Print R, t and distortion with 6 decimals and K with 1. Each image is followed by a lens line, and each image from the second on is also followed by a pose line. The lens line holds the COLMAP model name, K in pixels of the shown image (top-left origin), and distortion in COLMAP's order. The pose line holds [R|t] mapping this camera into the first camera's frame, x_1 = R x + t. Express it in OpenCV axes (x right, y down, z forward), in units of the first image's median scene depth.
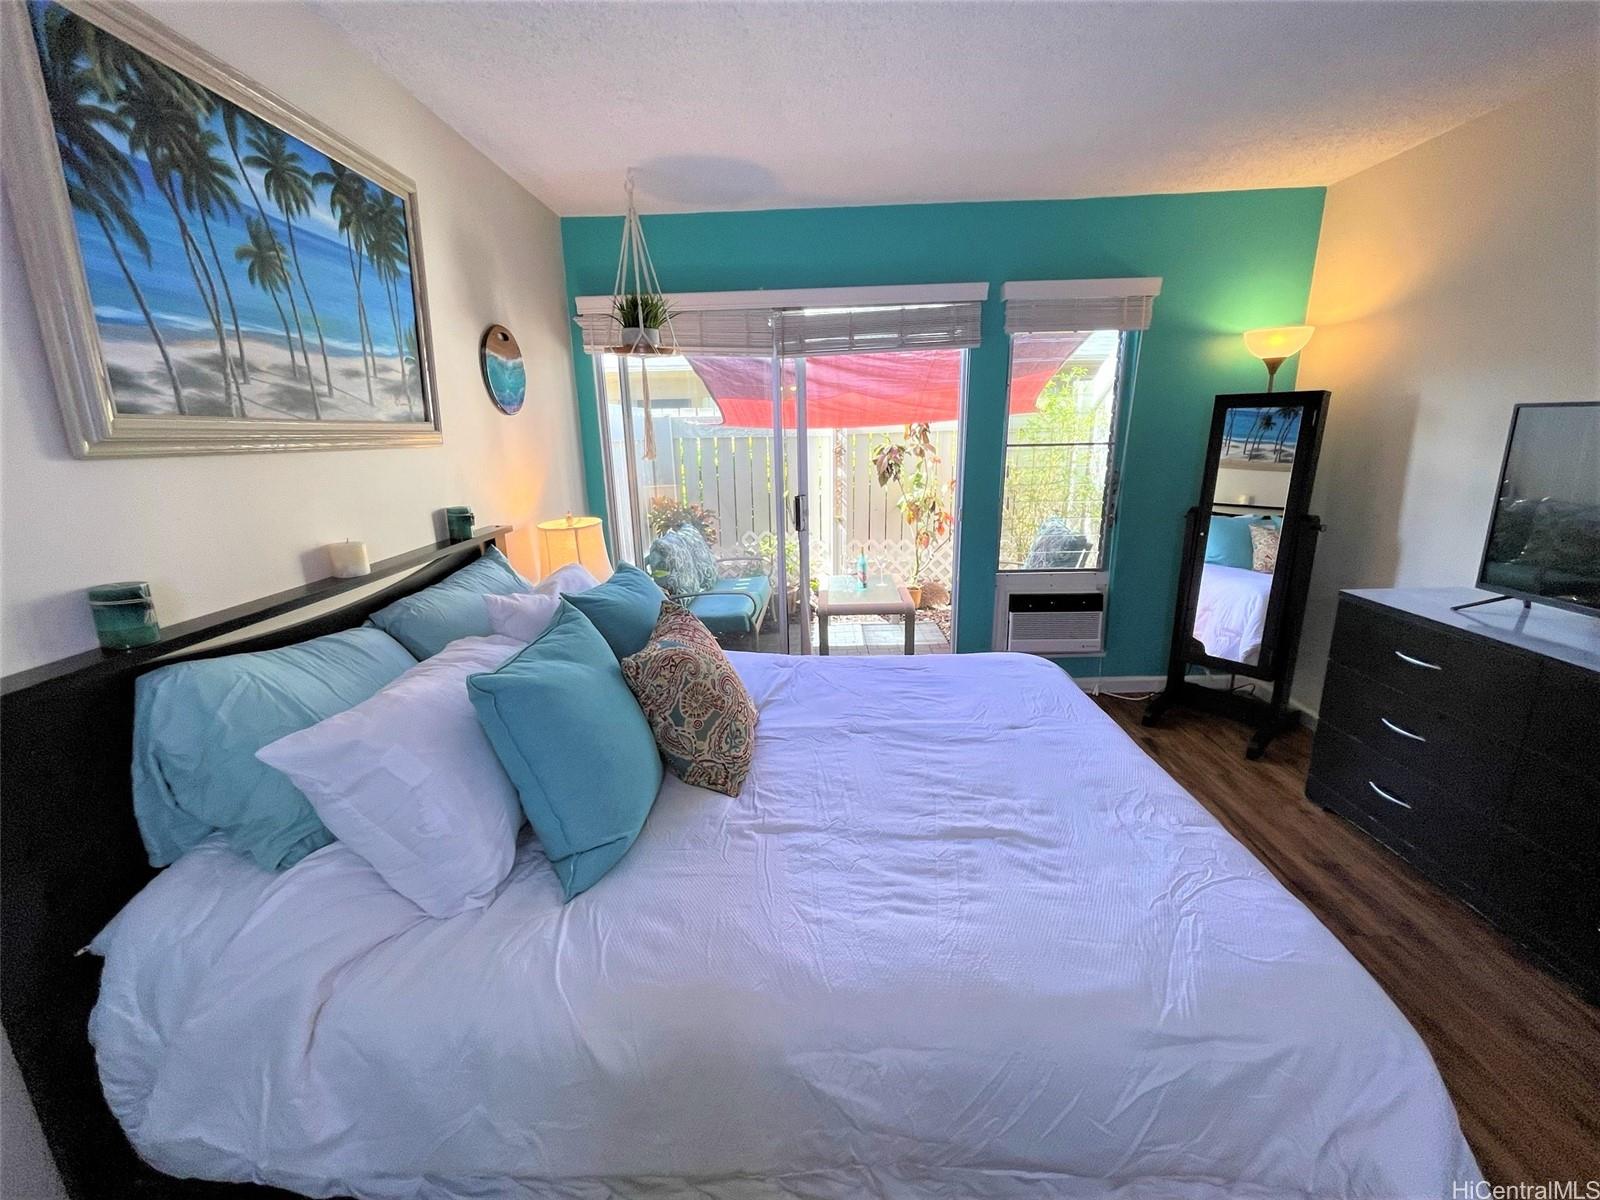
lens RADIAL K [[651.8, 0, 799.8], [0, 651.8, 596.5], [0, 0, 1]] dist [-0.004585, 0.001439]
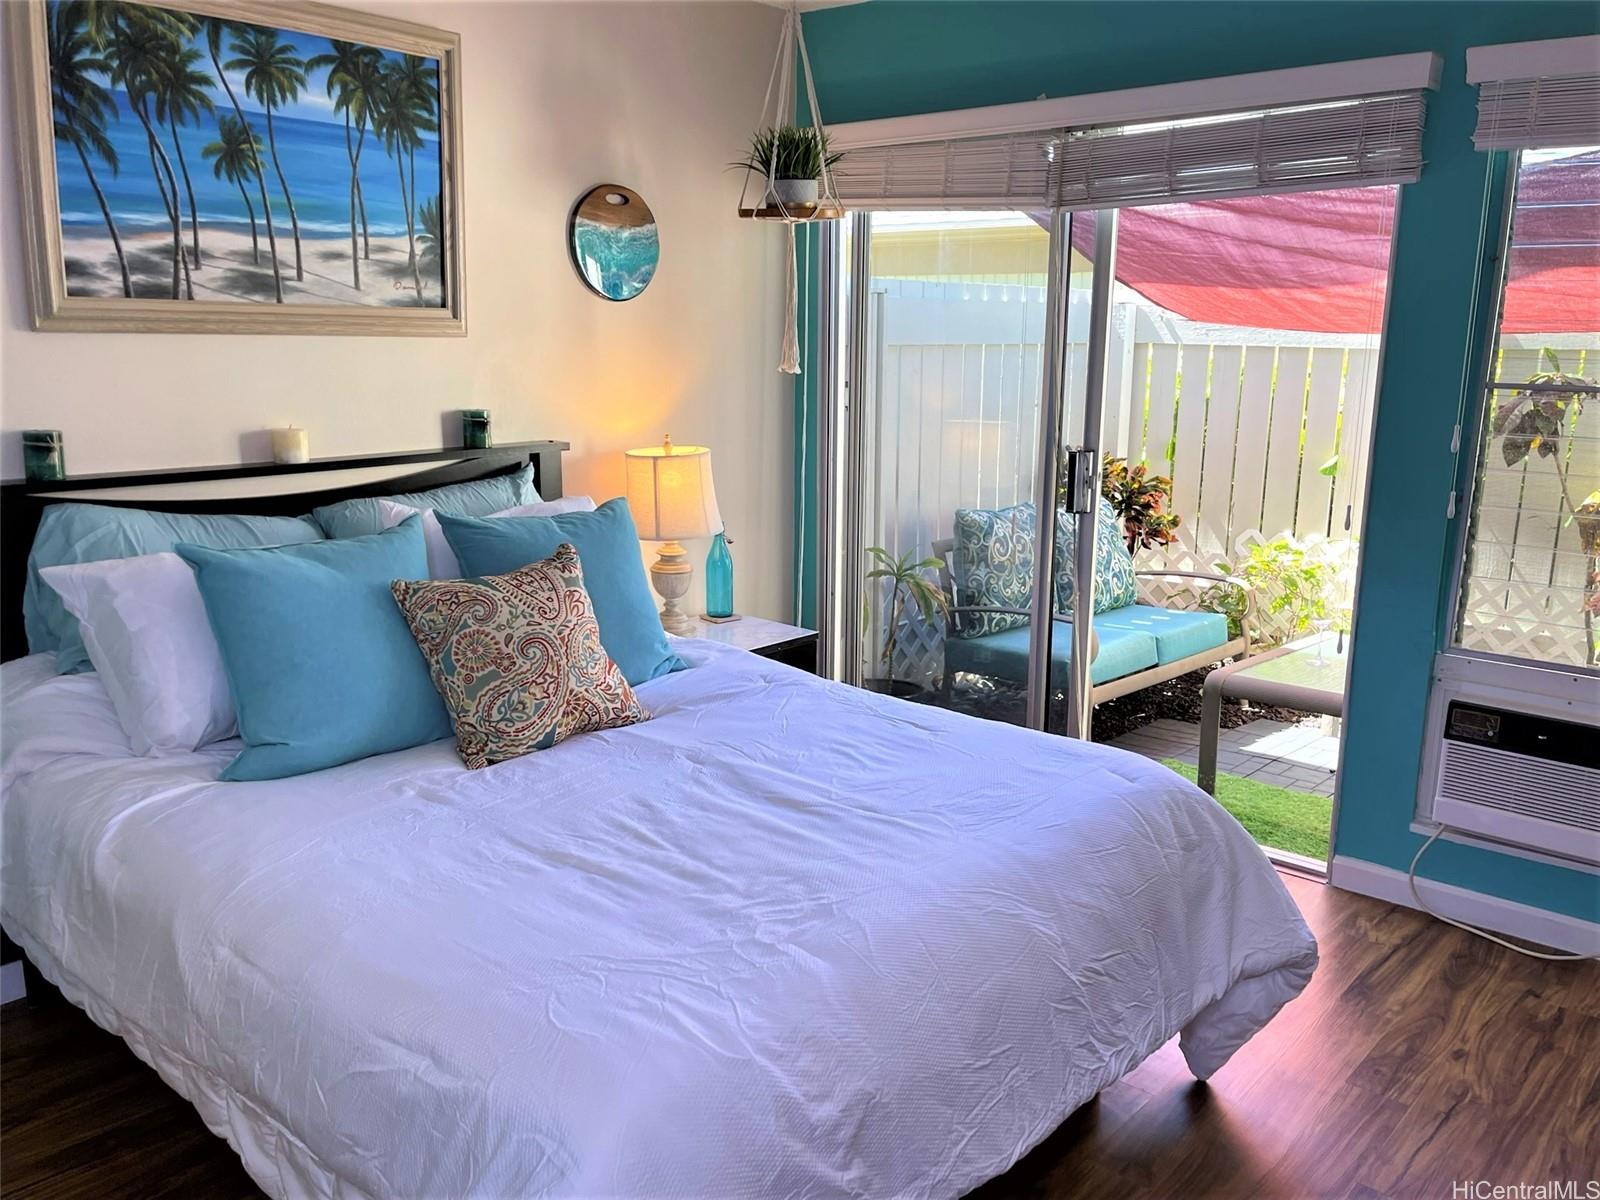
lens RADIAL K [[1310.9, 0, 832.0], [0, 1310.9, 626.7], [0, 0, 1]] dist [0.043769, -0.060254]
pose [[0.777511, 0.171986, -0.604895, 1.027186], [-0.186152, 0.981712, 0.039851, -0.018769], [0.600686, 0.081618, 0.795308, -0.052940]]
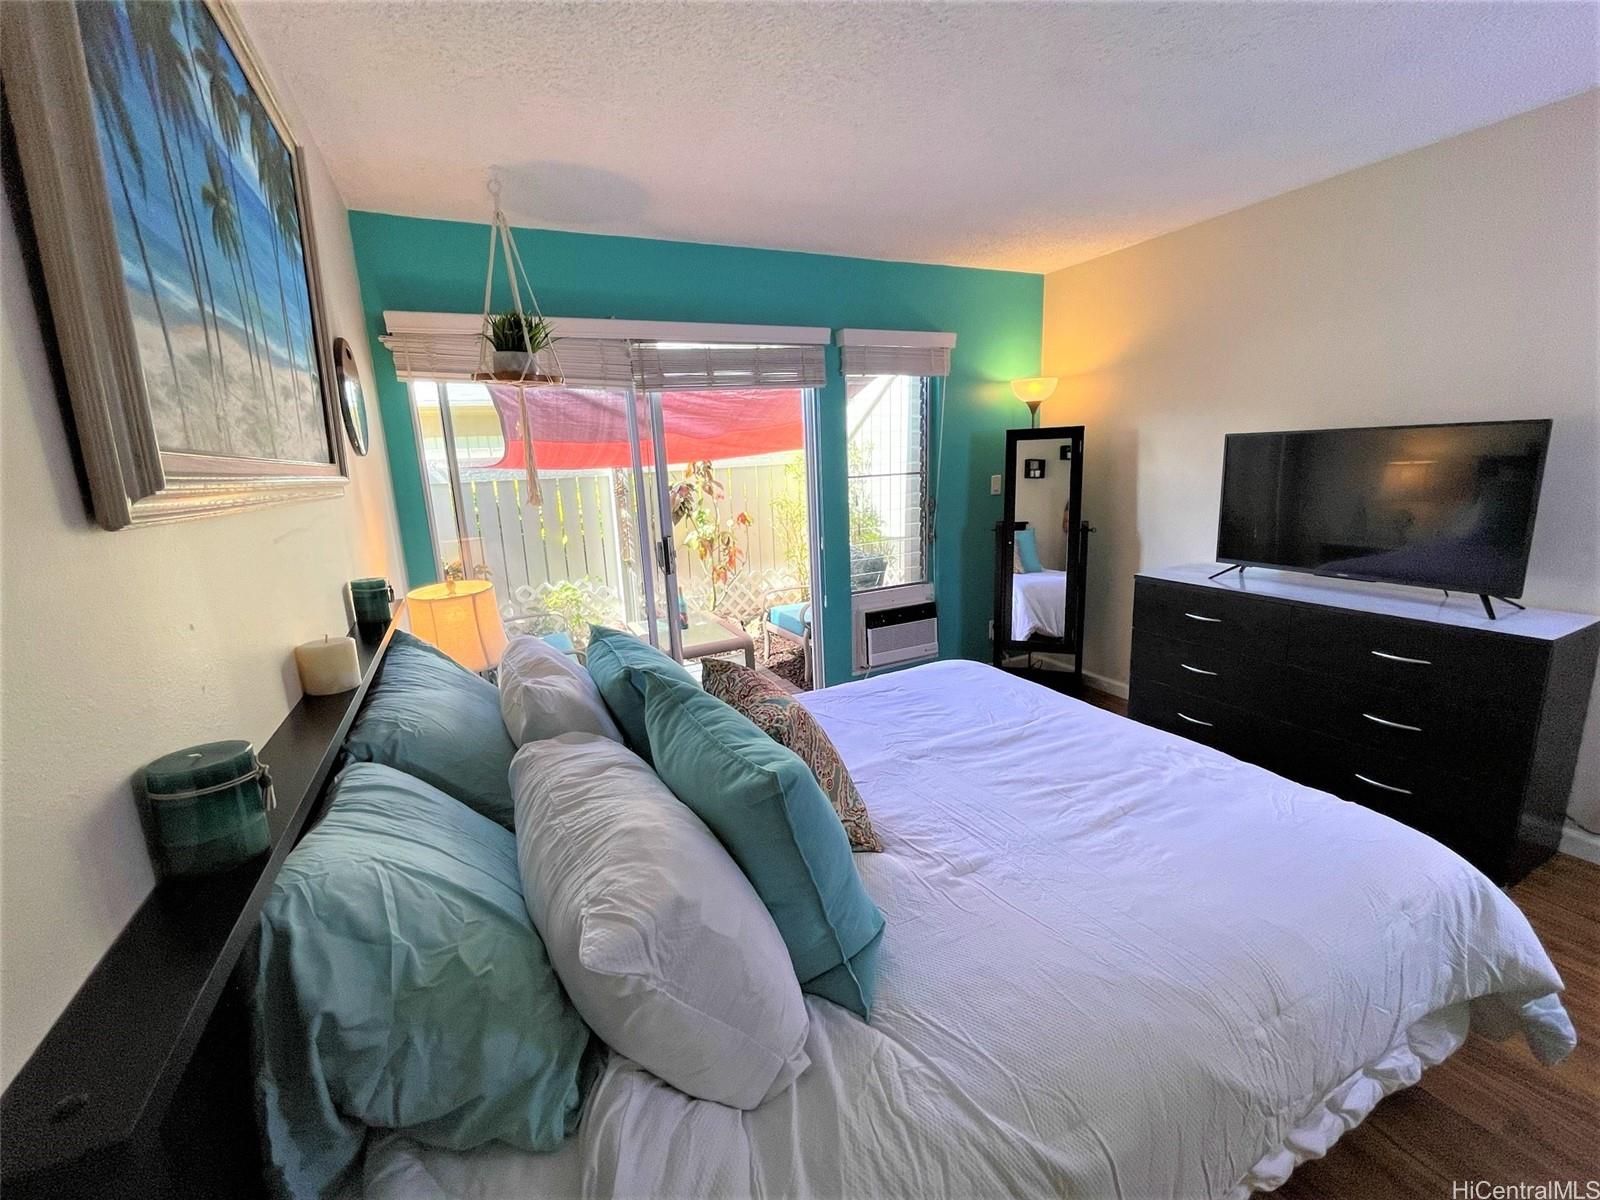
lens RADIAL K [[651.8, 0, 800.0], [0, 651.8, 589.7], [0, 0, 1]] dist [-0.004585, 0.001439]
pose [[0.886784, -0.110965, 0.448666, -0.481691], [0.141550, 0.989309, -0.035096, -0.036296], [-0.439975, 0.094631, 0.893010, 0.161607]]
